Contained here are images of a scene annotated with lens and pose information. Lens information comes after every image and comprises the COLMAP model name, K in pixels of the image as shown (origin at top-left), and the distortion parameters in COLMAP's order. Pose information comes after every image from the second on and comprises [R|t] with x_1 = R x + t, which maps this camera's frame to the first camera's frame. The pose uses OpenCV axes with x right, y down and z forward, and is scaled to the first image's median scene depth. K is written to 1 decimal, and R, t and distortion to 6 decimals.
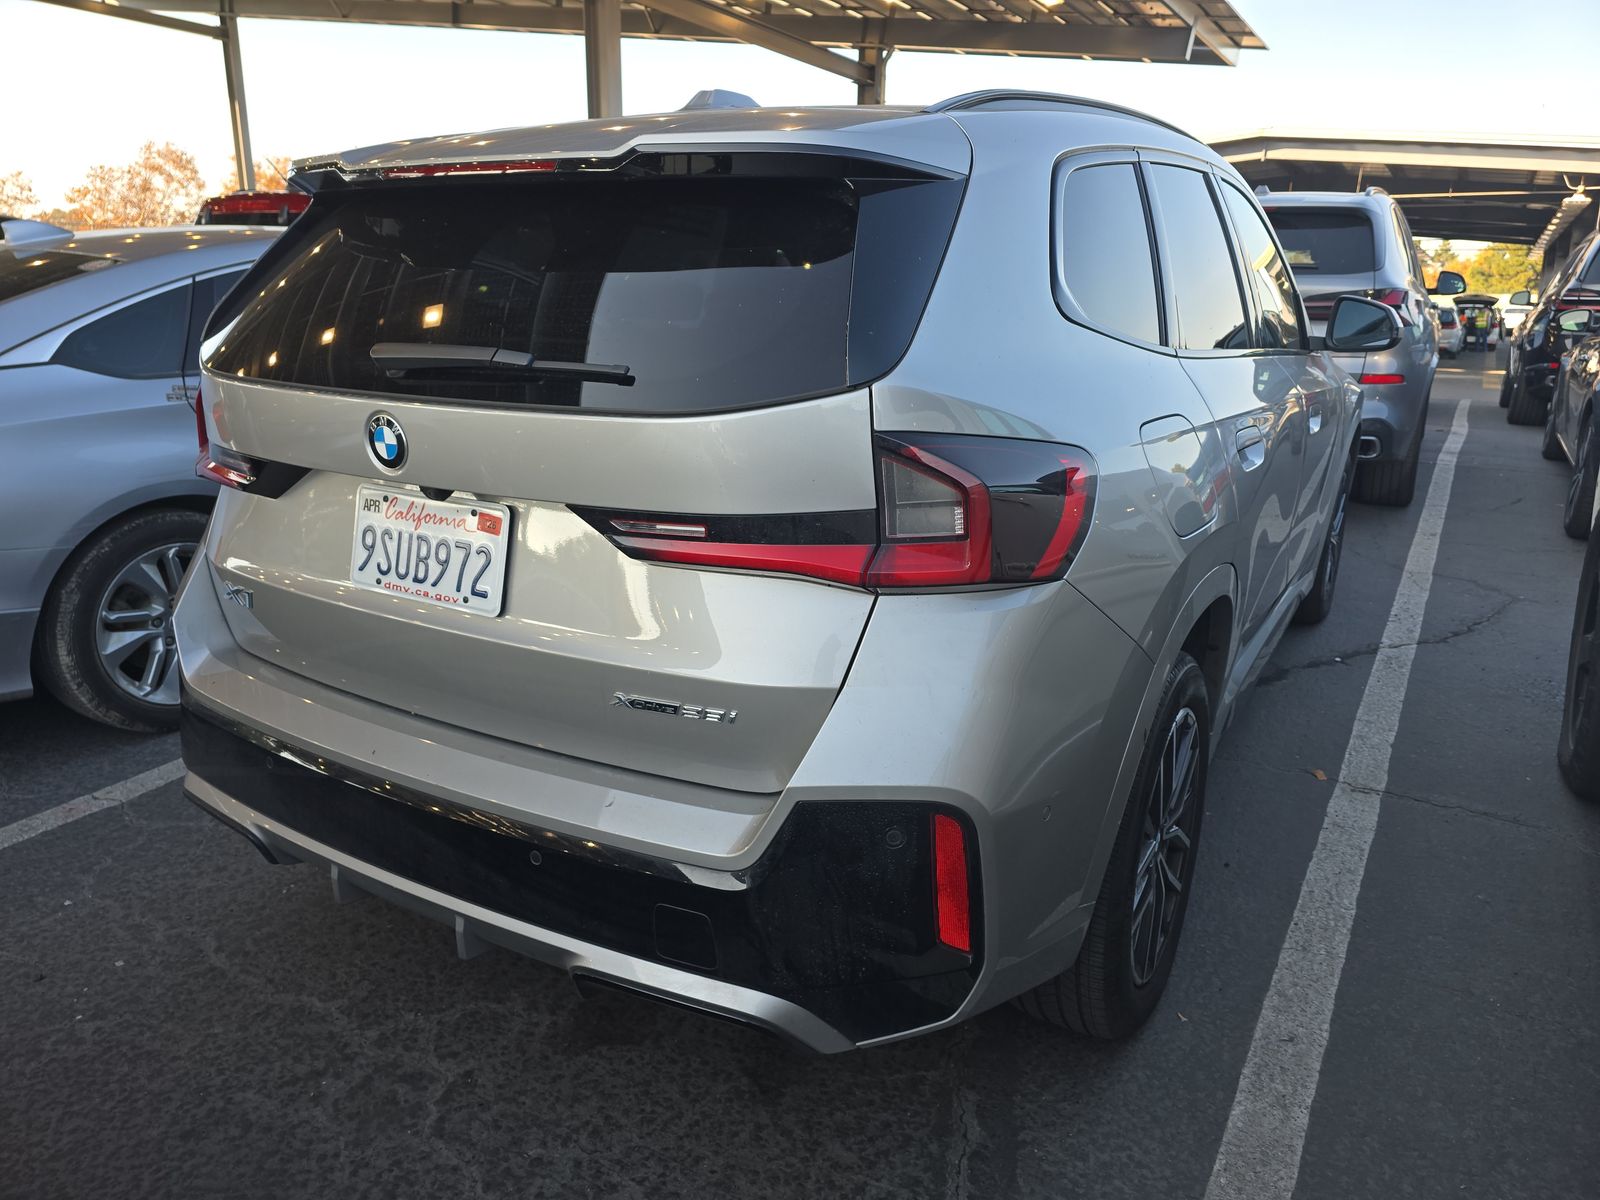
lens RADIAL K [[1059.2, 0, 800.0], [0, 1059.2, 600.0], [0, 0, 1]] dist [0.067033, -0.057929]
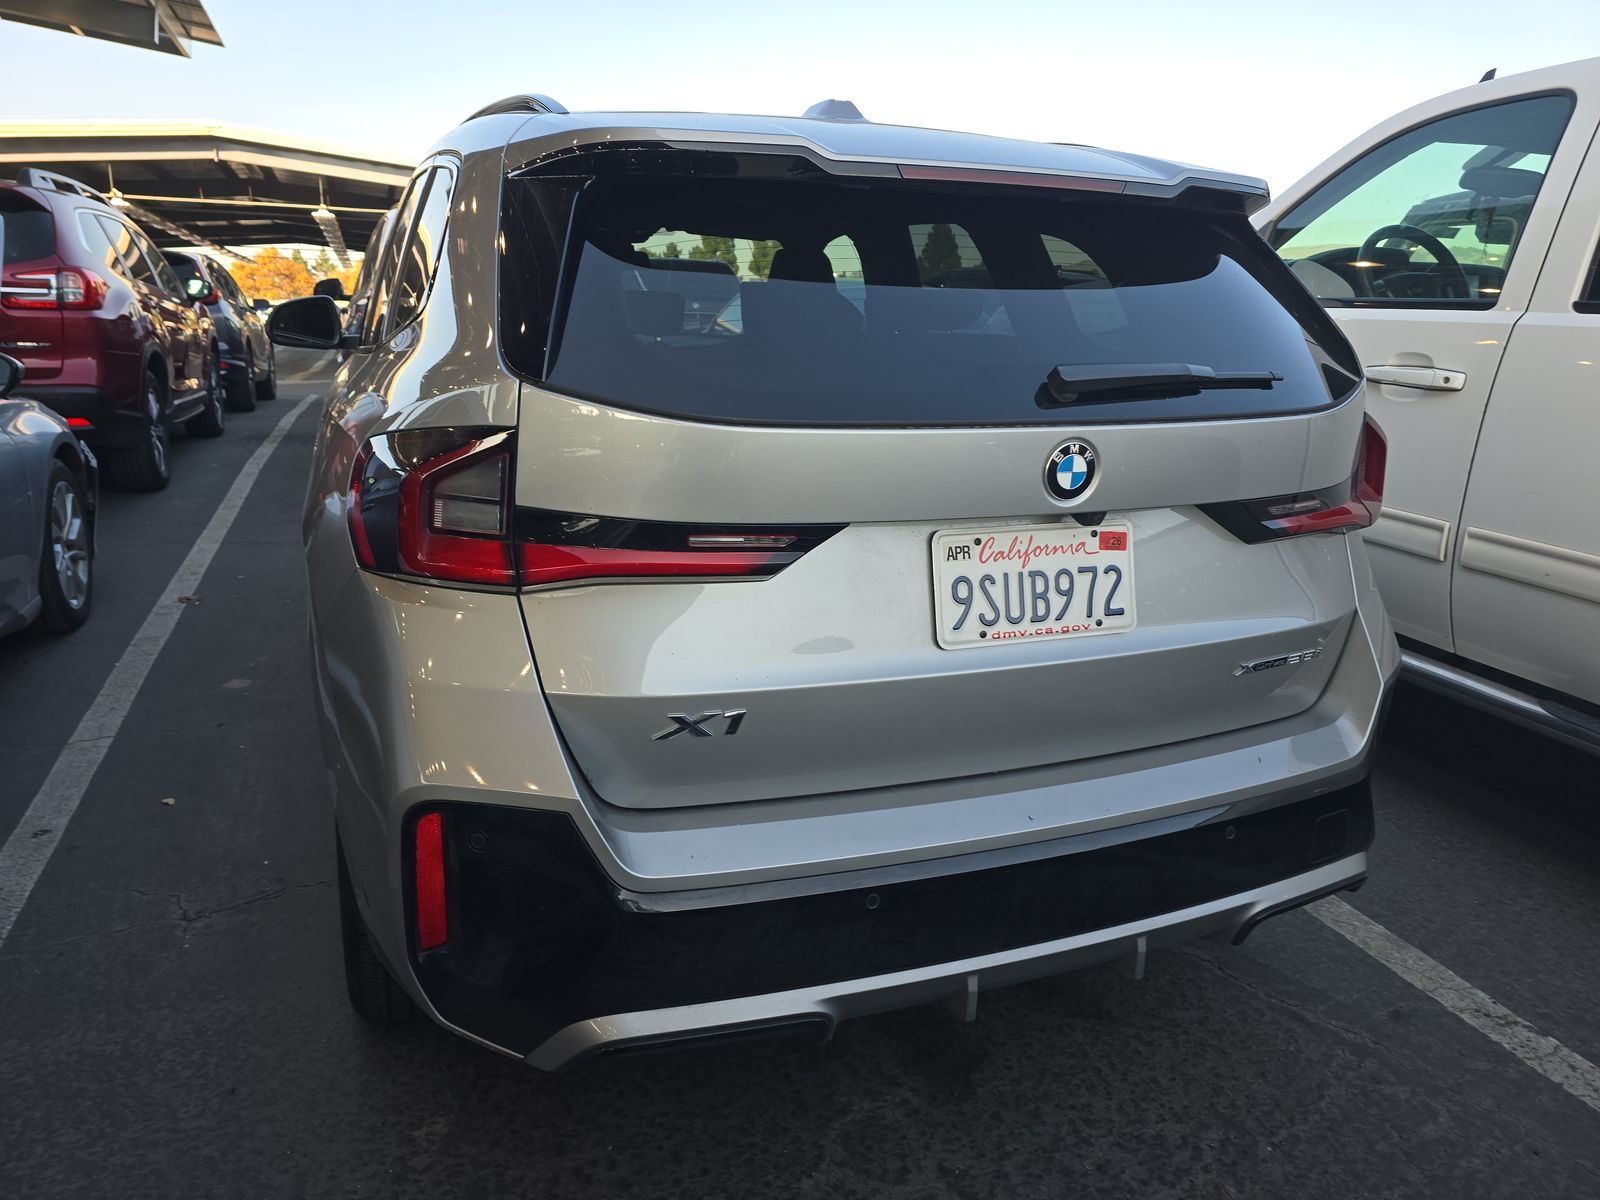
lens RADIAL K [[1059.2, 0, 800.0], [0, 1059.2, 600.0], [0, 0, 1]] dist [0.067033, -0.057929]
pose [[0.613563, -0.205883, 0.762334, -1.174383], [0.209698, 0.973231, 0.094065, -0.163226], [-0.761293, 0.102145, 0.640312, 0.561798]]
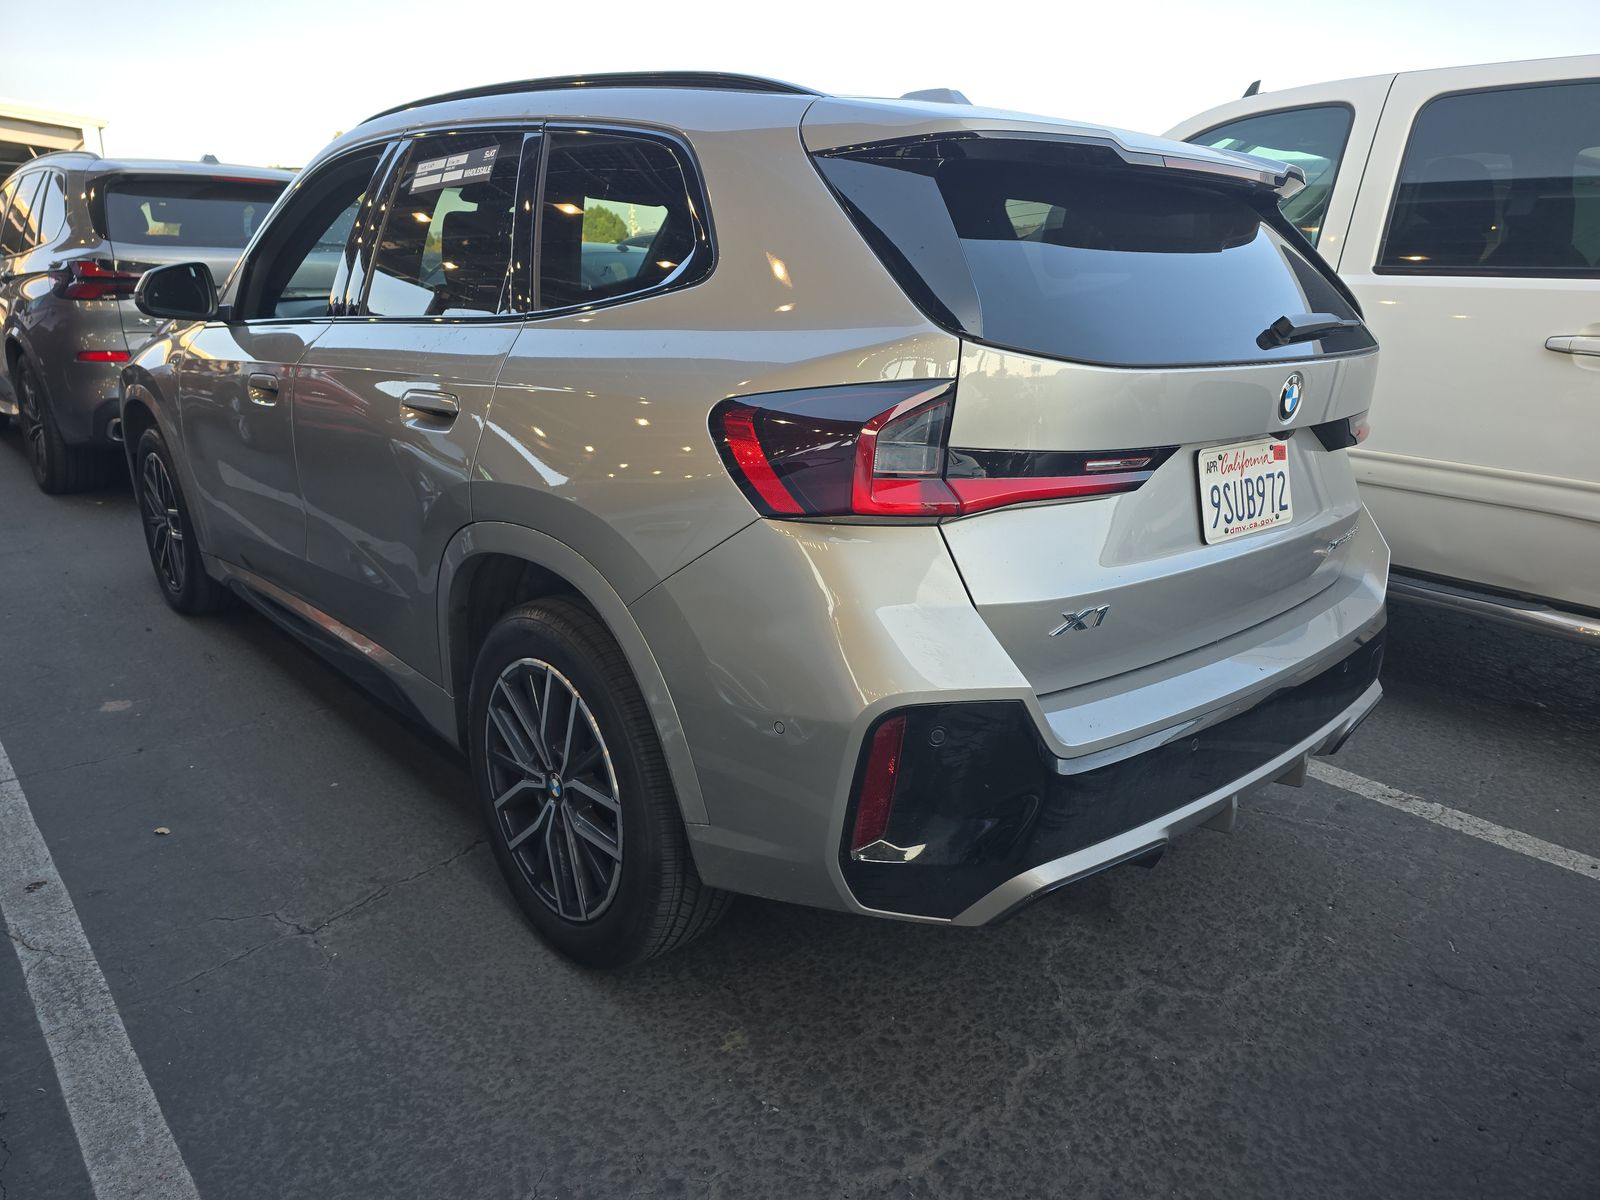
lens RADIAL K [[1059.2, 0, 800.0], [0, 1059.2, 600.0], [0, 0, 1]] dist [0.067033, -0.057929]
pose [[0.300628, -0.278283, 0.912239, -1.608891], [0.256218, 0.944889, 0.203807, -0.298993], [-0.918681, 0.172462, 0.355362, 1.046499]]
